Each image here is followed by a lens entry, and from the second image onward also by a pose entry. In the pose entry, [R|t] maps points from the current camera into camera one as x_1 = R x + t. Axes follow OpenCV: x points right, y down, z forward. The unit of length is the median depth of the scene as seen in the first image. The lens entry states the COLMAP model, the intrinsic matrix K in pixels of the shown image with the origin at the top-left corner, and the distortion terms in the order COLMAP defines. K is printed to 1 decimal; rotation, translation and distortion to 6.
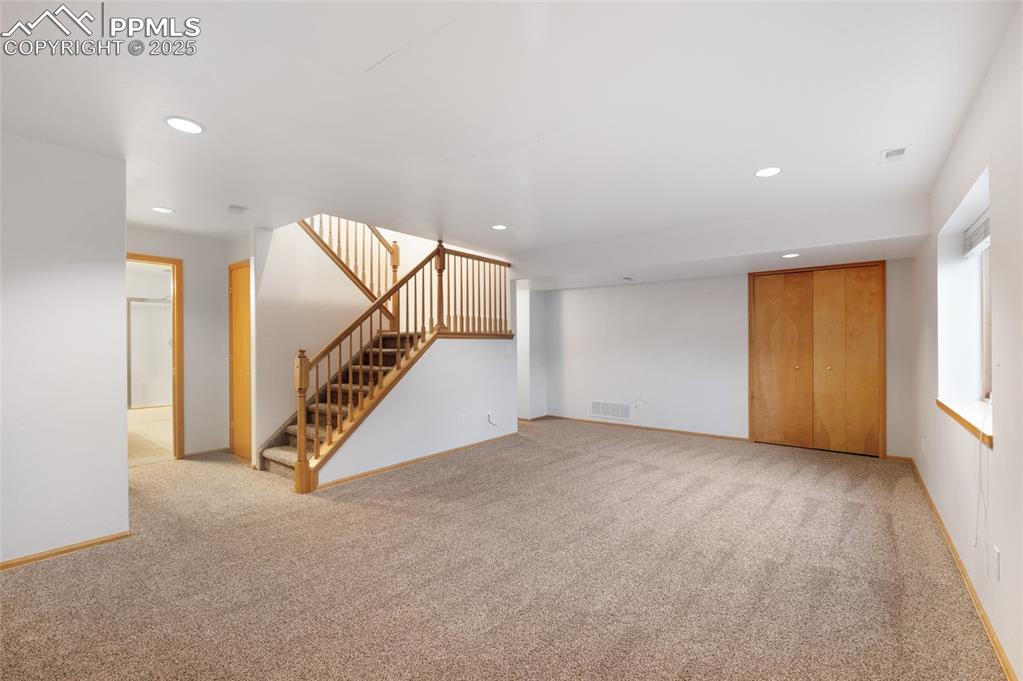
lens RADIAL K [[439.5, 0, 506.5], [0, 439.5, 343.6], [0, 0, 1]] dist [-0.002121, -0.000464]
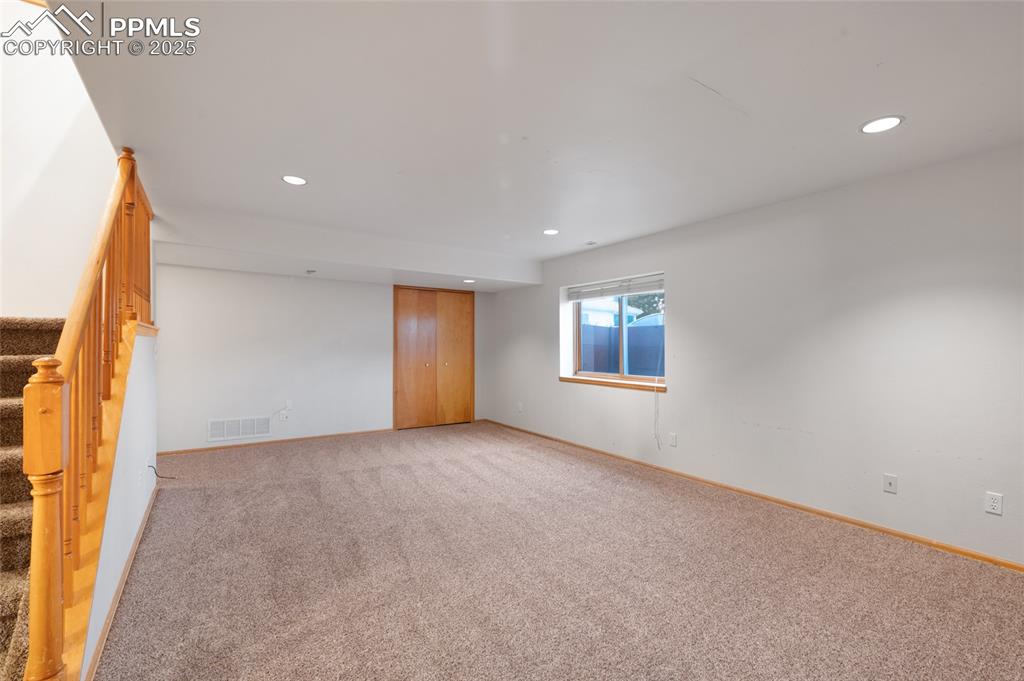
lens RADIAL K [[439.9, 0, 507.0], [0, 439.9, 343.6], [0, 0, 1]] dist [-0.002121, -0.000464]
pose [[0.300411, 0.009569, 0.953762, -0.539336], [-0.005499, 0.999950, -0.008301, 0.002851], [-0.953794, -0.002751, 0.300449, 0.430651]]
